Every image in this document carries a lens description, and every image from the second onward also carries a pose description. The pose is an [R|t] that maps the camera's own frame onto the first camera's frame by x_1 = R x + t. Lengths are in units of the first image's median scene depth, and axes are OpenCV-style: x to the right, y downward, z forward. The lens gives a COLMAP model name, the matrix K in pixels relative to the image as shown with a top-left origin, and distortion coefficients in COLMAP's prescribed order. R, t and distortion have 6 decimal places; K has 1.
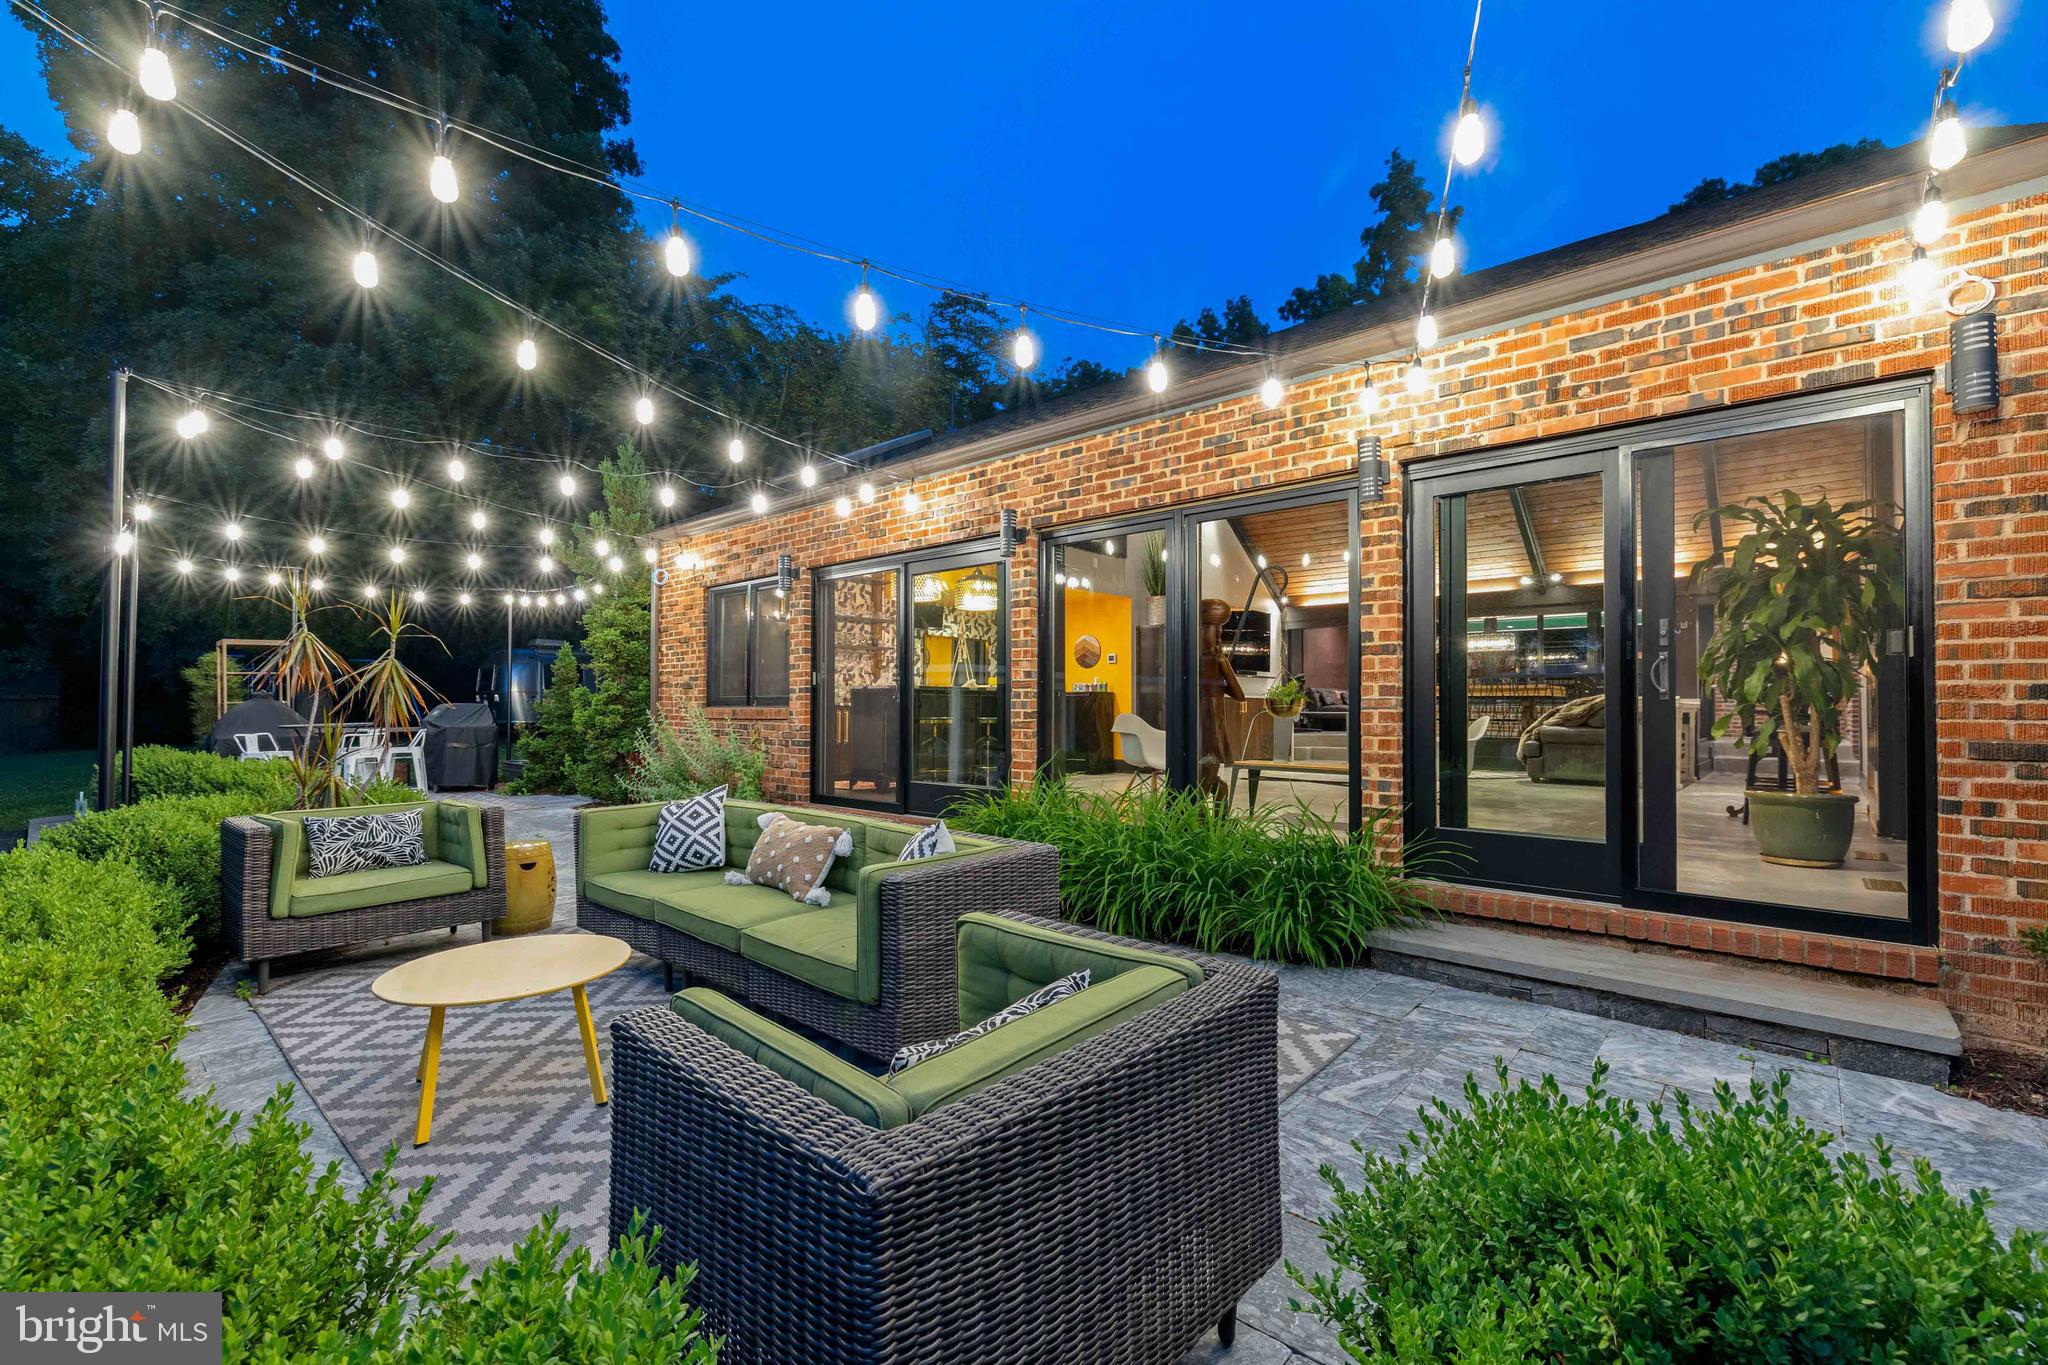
lens RADIAL K [[884.0, 0, 1021.9], [0, 884.0, 687.8], [0, 0, 1]] dist [0.000871, 0.000053]
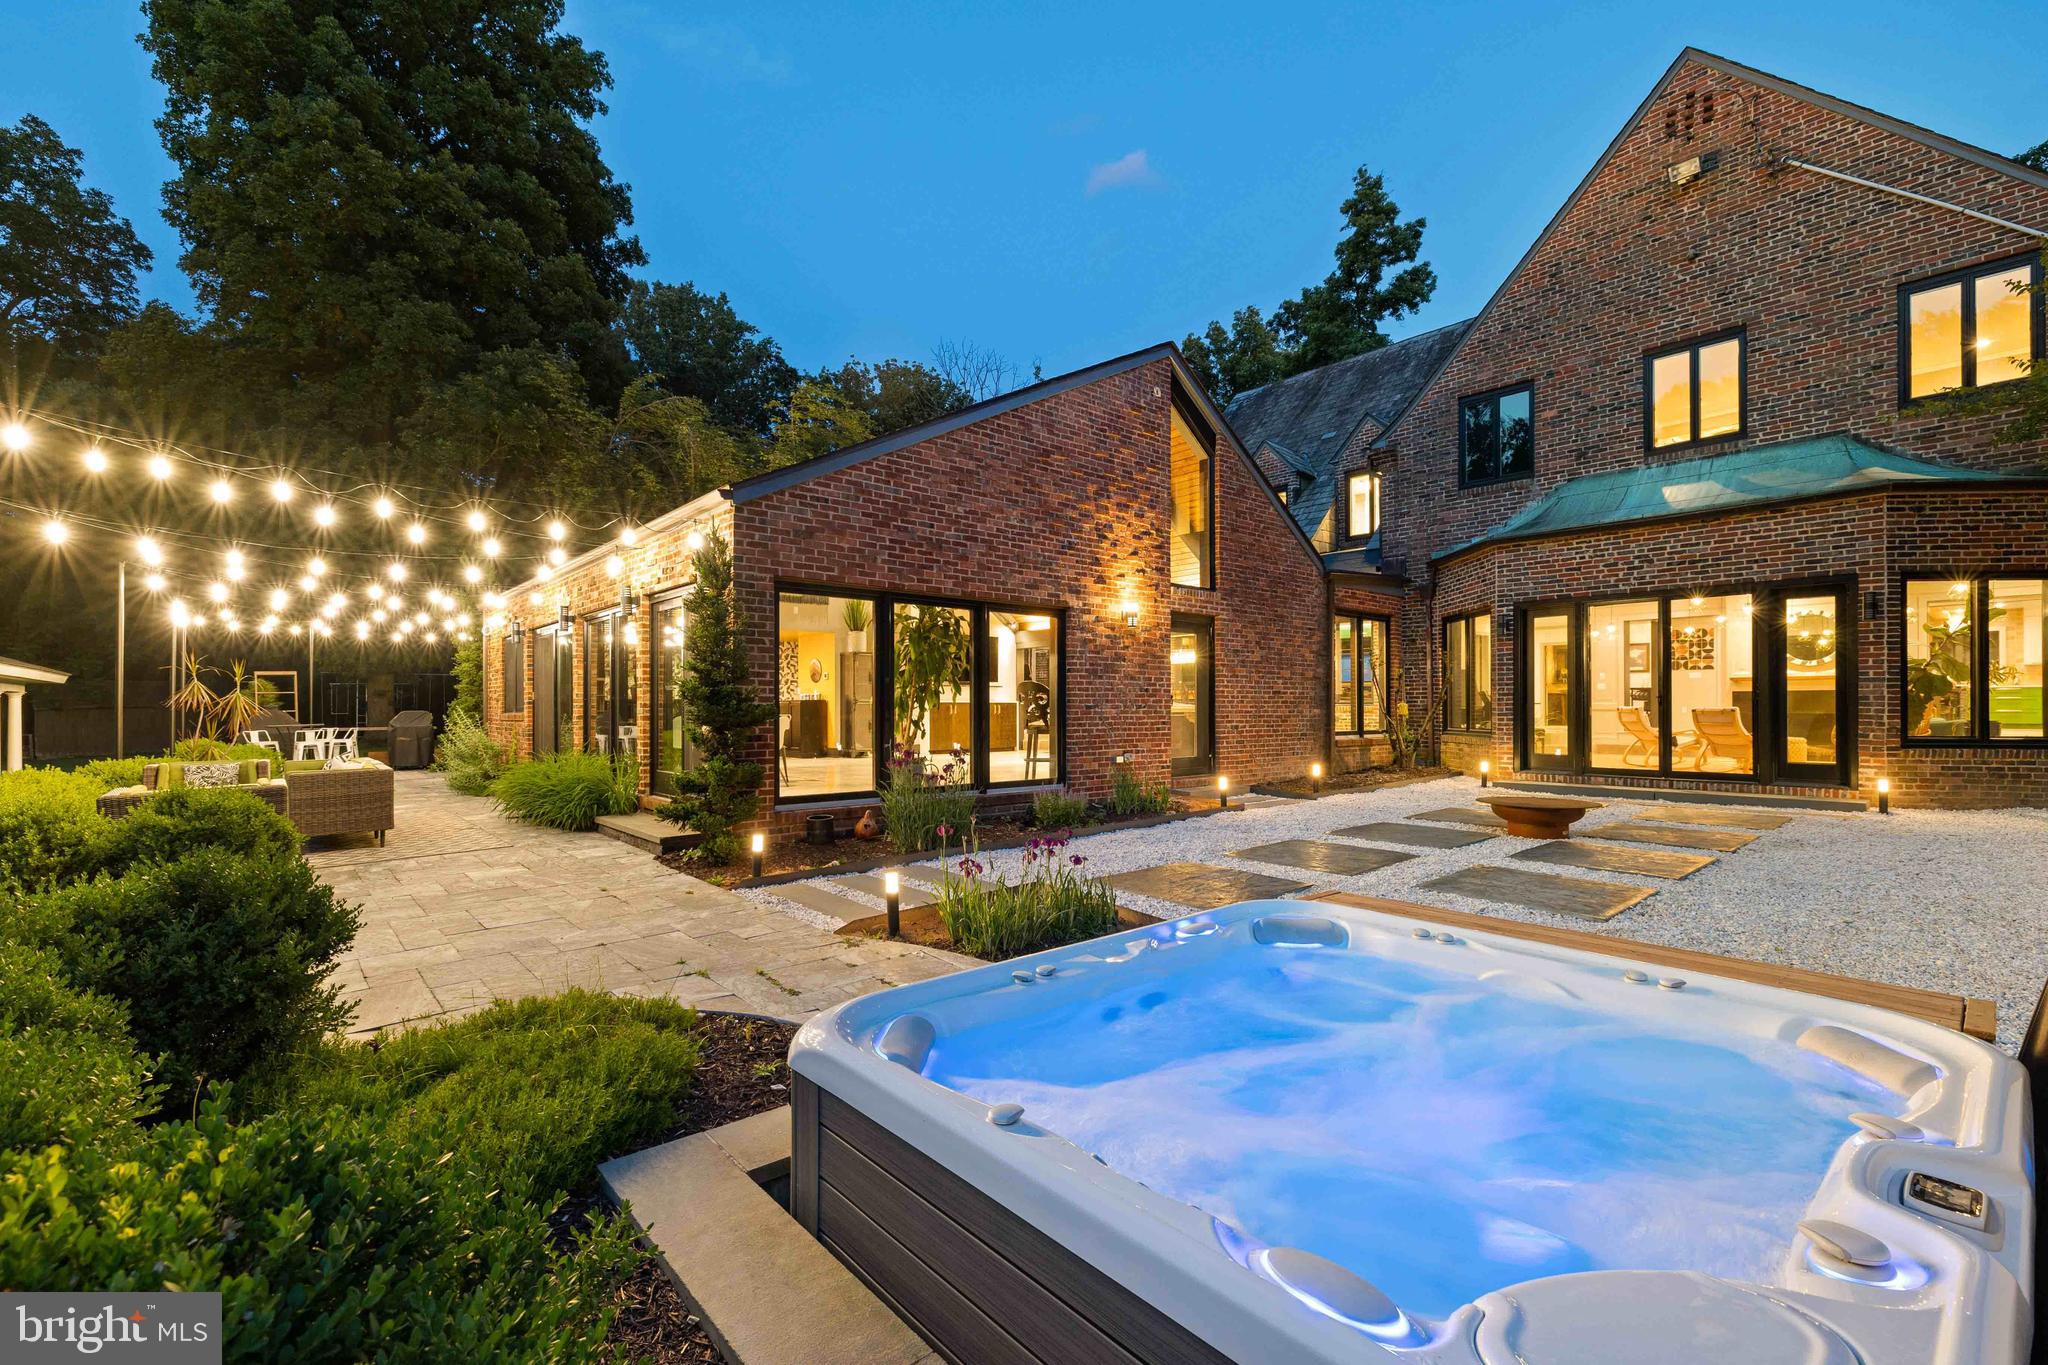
lens RADIAL K [[884.0, 0, 1028.4], [0, 884.0, 704.8], [0, 0, 1]] dist [0.000871, 0.000053]
pose [[0.992005, -0.007733, -0.125958, 0.601157], [0.010656, 0.999689, 0.022549, -0.014372], [0.125745, -0.023711, 0.991779, -0.358583]]
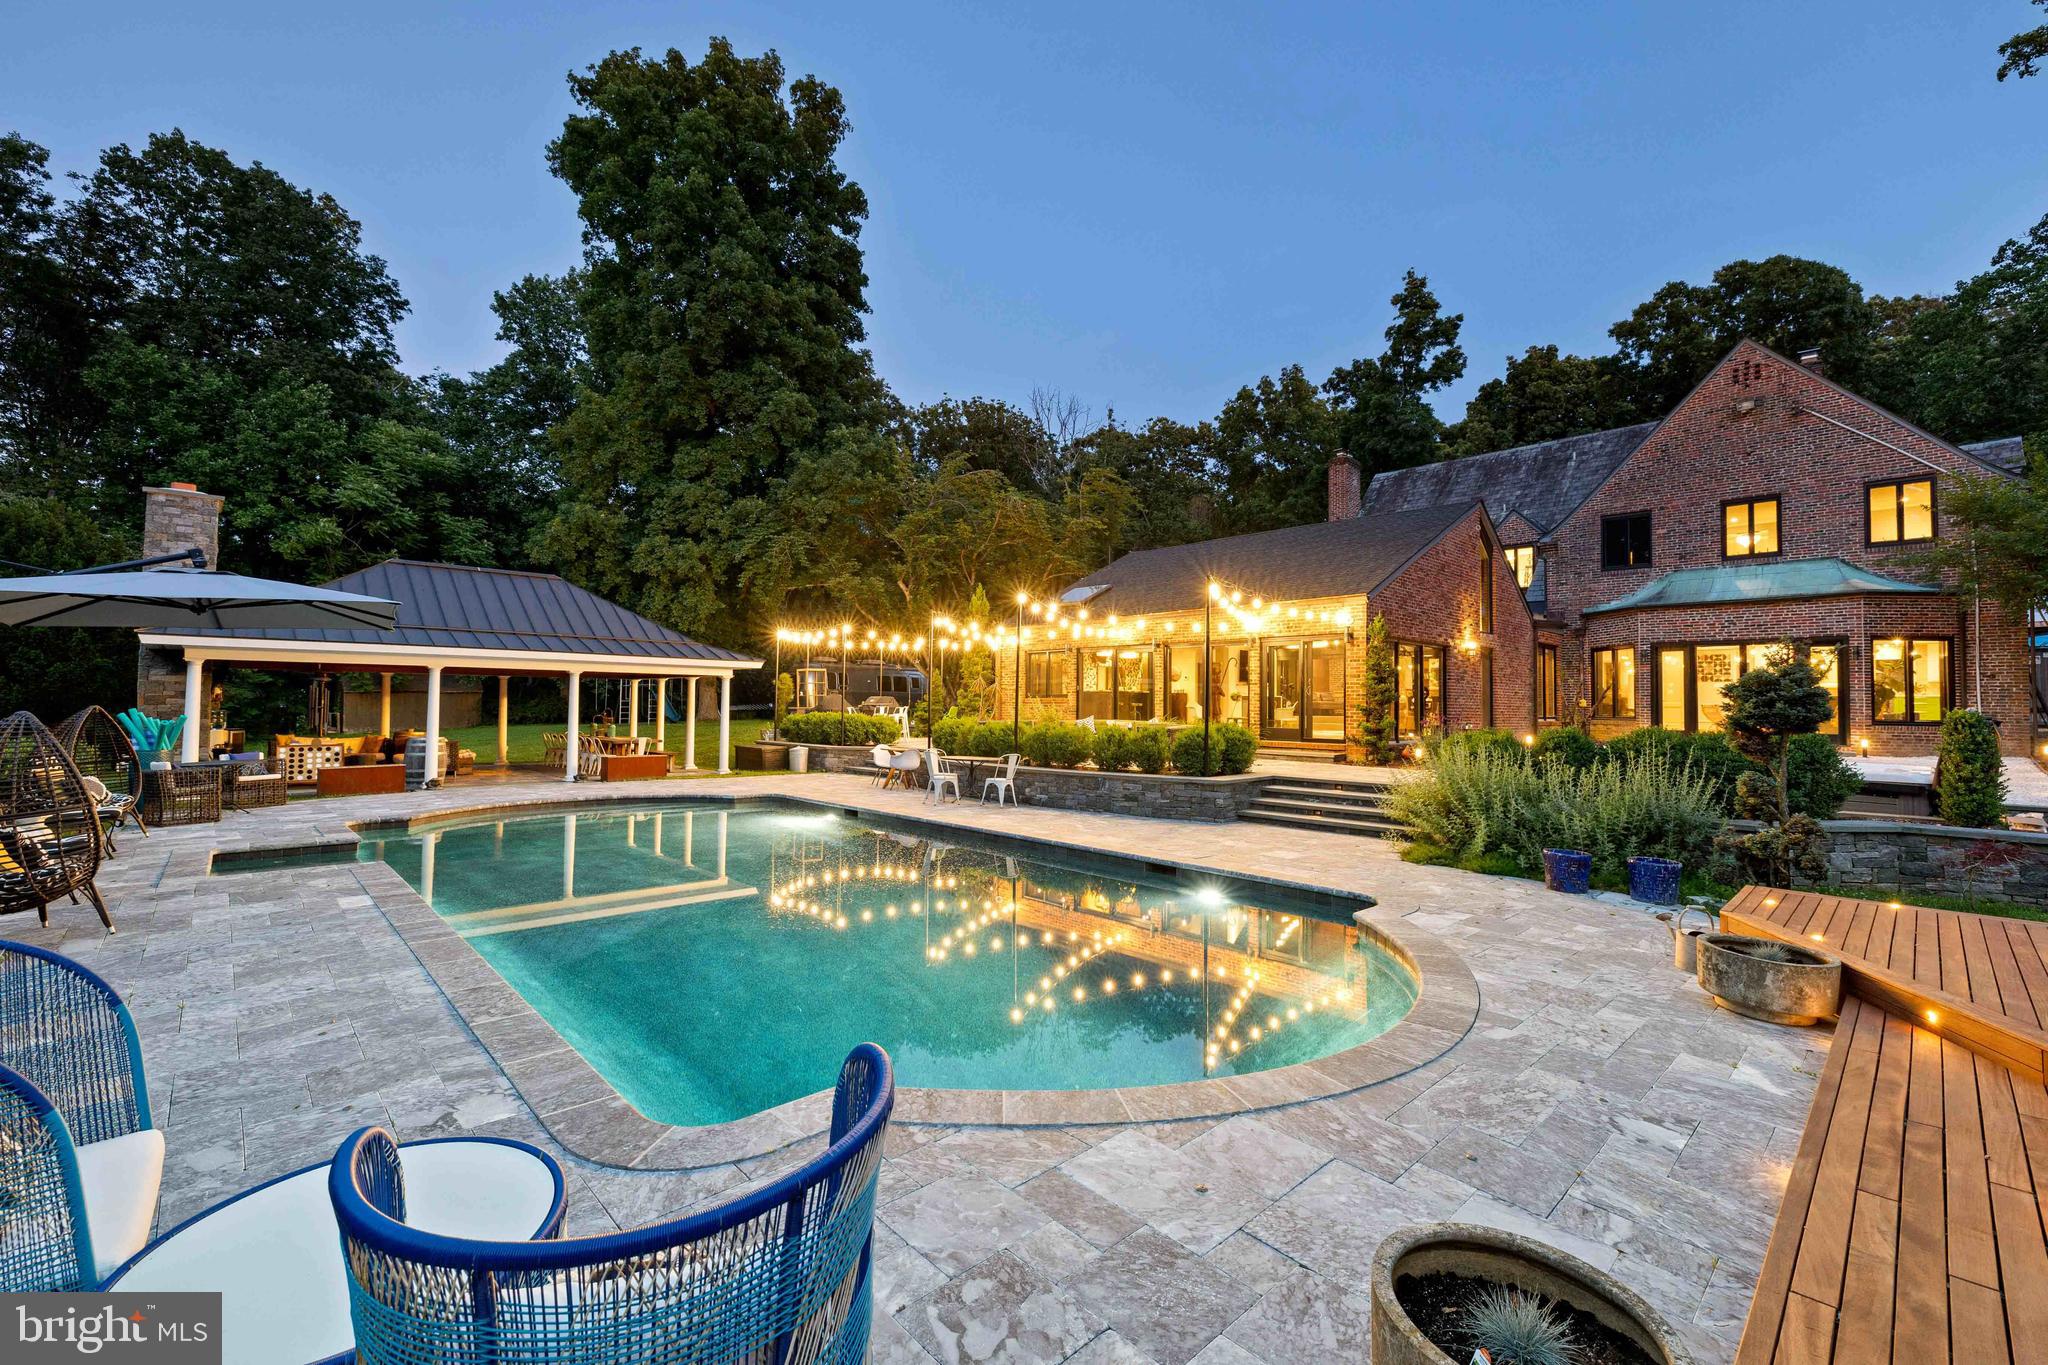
lens RADIAL K [[884.0, 0, 1020.3], [0, 884.0, 675.5], [0, 0, 1]] dist [0.000871, 0.000053]
pose [[0.996618, 0.005028, -0.082015, -0.125654], [-0.005930, 0.999925, -0.010759, -0.011430], [0.081955, 0.011209, 0.996573, -1.191706]]
